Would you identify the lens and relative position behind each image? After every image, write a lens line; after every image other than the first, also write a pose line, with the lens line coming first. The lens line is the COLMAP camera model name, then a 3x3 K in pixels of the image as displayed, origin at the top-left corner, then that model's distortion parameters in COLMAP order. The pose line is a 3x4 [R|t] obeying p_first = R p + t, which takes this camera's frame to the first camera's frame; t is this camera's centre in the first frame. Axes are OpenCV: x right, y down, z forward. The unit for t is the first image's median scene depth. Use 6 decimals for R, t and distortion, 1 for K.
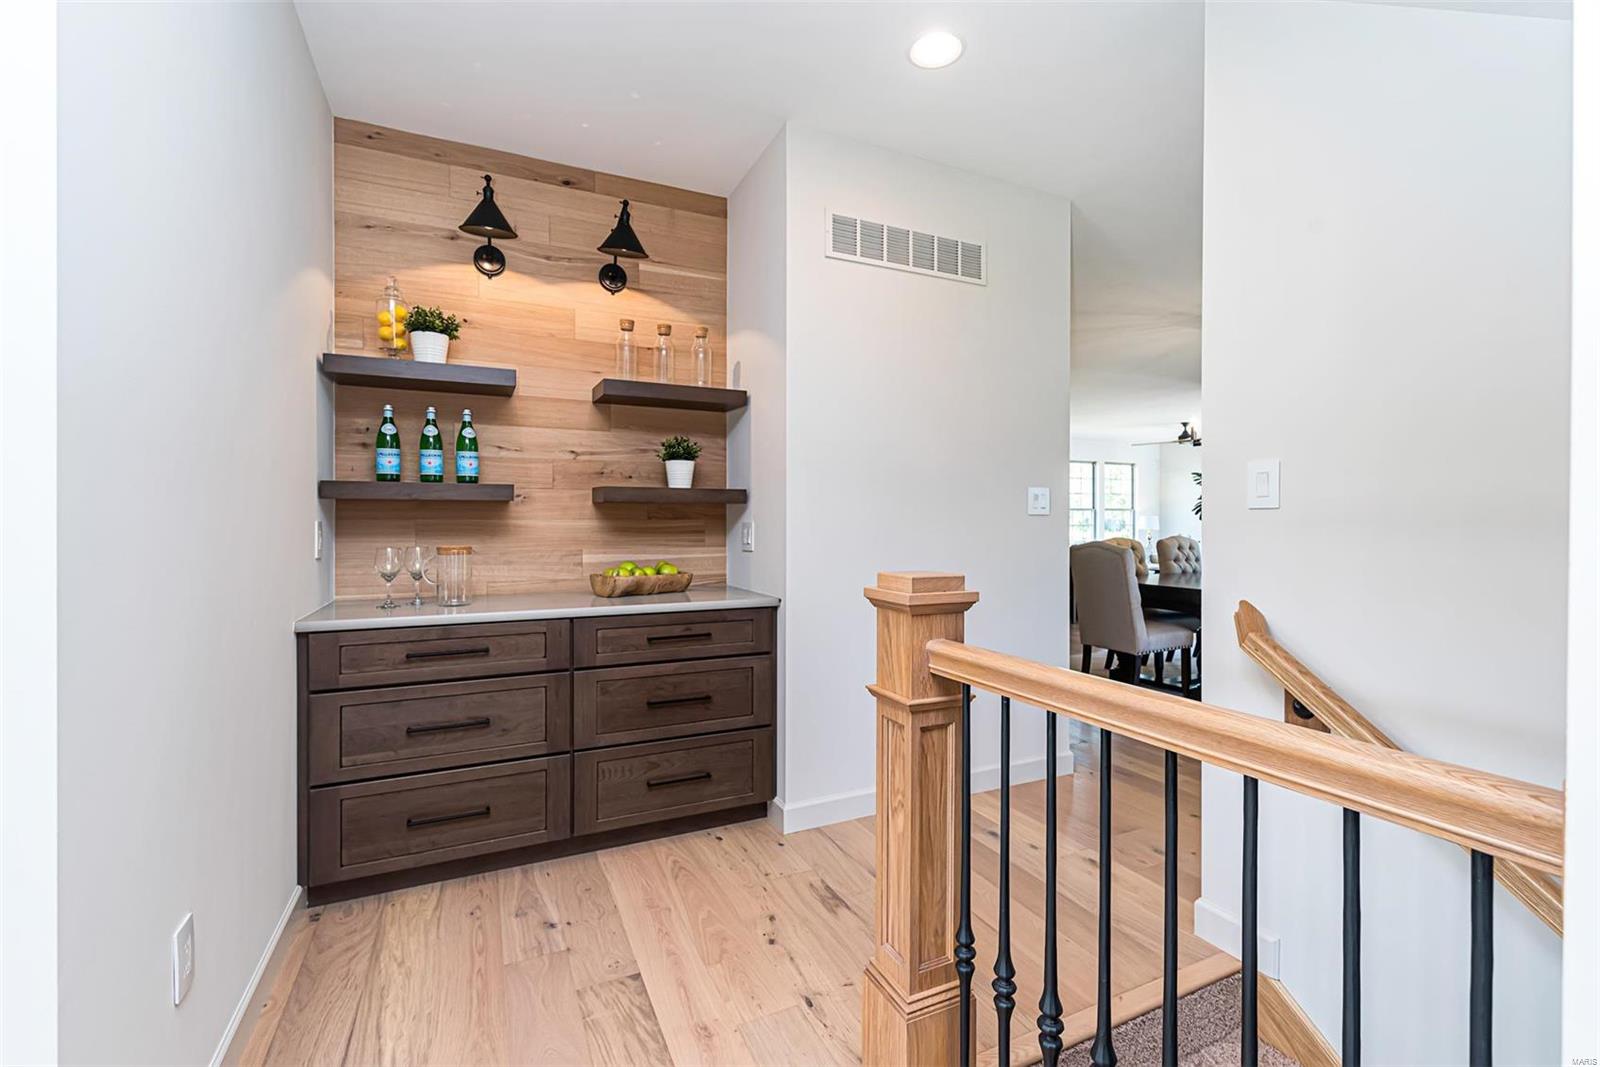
lens RADIAL K [[699.2, 0, 805.1], [0, 699.2, 521.3], [0, 0, 1]] dist [-0.000832, -0.000482]
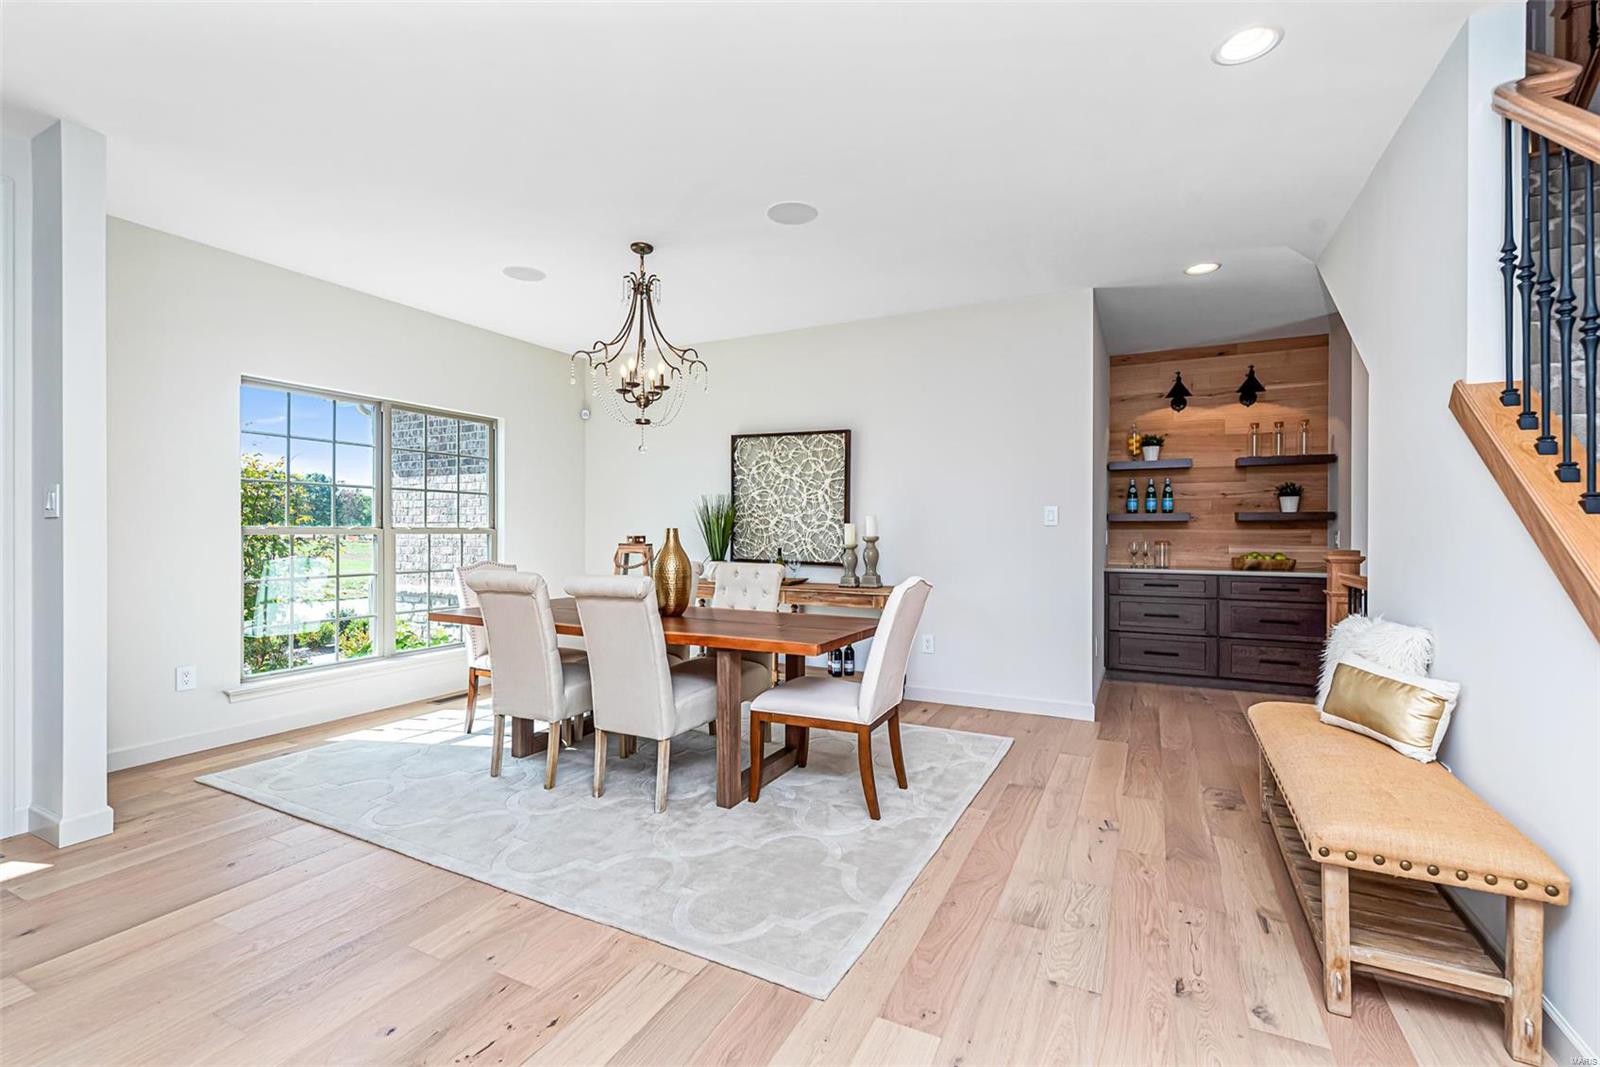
lens RADIAL K [[690.2, 0, 800.0], [0, 690.2, 533.5], [0, 0, 1]] dist [-0.002690, -0.000269]
pose [[0.608725, 0.005775, -0.793360, 0.501069], [-0.002062, 0.999982, 0.005697, -0.000242], [0.793379, -0.001832, 0.608725, -1.164246]]
